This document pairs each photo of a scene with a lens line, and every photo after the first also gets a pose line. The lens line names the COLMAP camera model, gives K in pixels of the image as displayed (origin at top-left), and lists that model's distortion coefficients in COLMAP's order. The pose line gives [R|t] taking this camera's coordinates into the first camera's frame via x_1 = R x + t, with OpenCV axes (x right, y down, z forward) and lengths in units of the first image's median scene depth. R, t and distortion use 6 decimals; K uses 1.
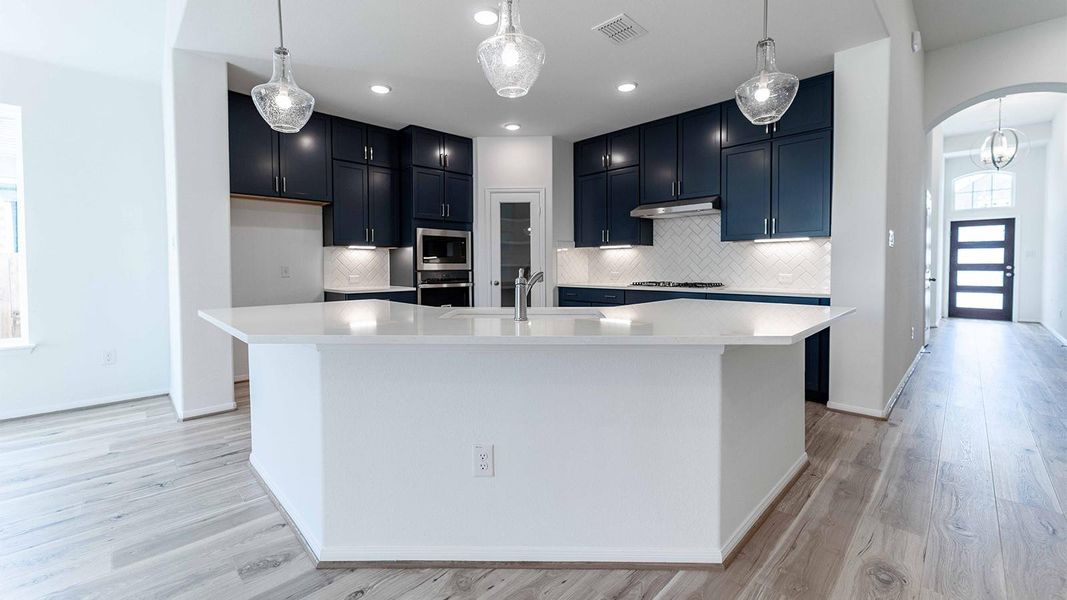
lens RADIAL K [[426.7, 0, 533.5], [0, 426.7, 277.3], [0, 0, 1]] dist [-0.000267, -0.000342]
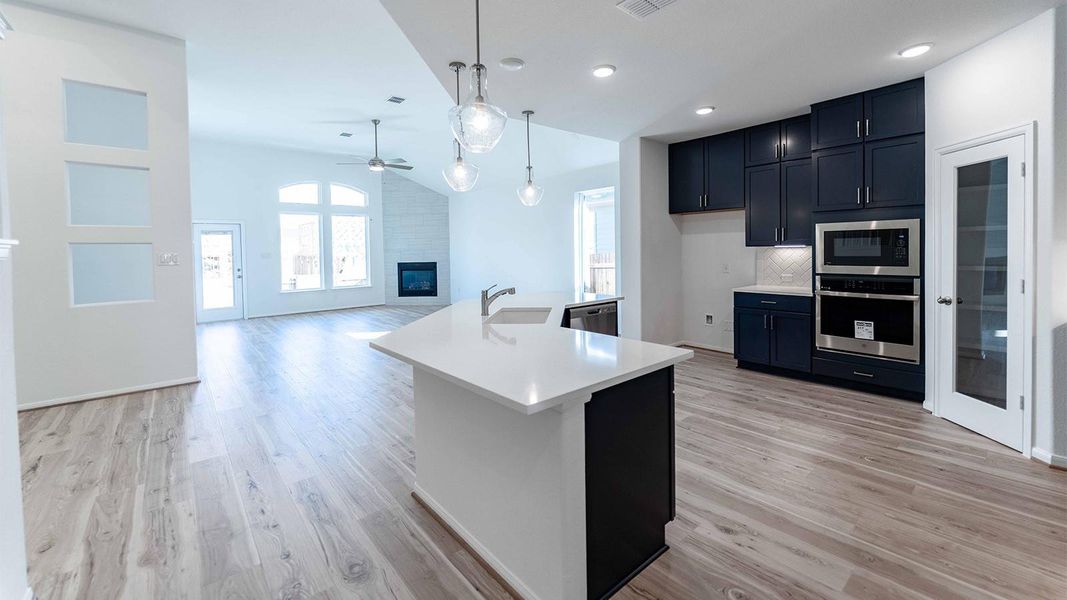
lens RADIAL K [[428.2, 0, 533.4], [0, 428.2, 256.5], [0, 0, 1]] dist [-0.000493, -0.000116]
pose [[-0.074536, 0.022020, -0.996975, 0.585878], [-0.009615, 0.999694, 0.022799, -0.060152], [0.997172, 0.011285, -0.074301, 0.470688]]
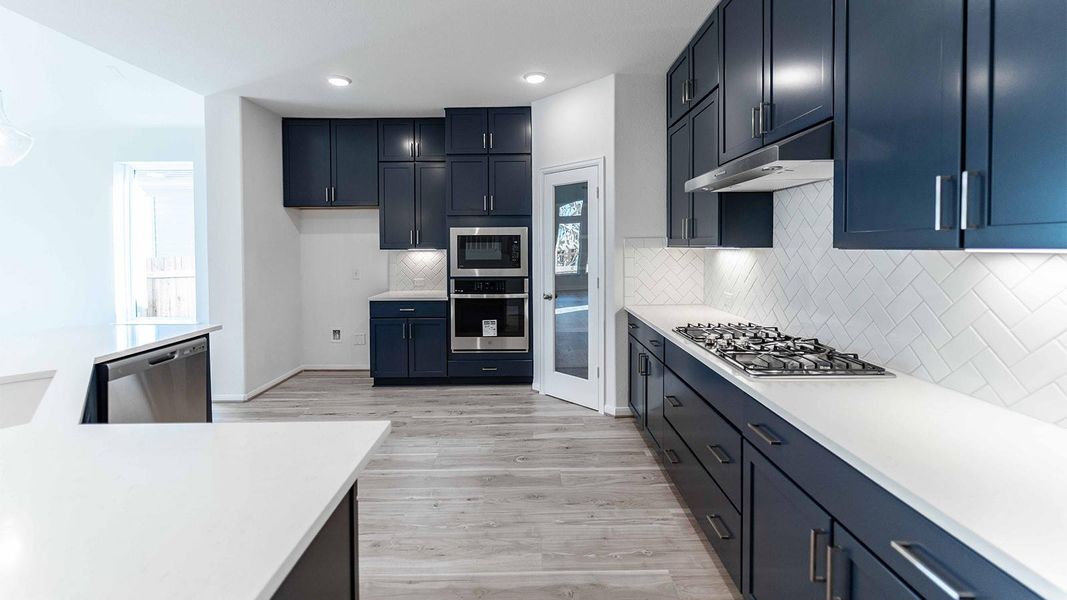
lens RADIAL K [[428.2, 0, 533.4], [0, 428.2, 256.5], [0, 0, 1]] dist [-0.000493, -0.000116]
pose [[0.716026, 0.016877, -0.697869, 0.419255], [-0.015597, 0.999845, 0.008176, -0.062986], [0.697899, 0.005031, 0.716179, 0.470942]]
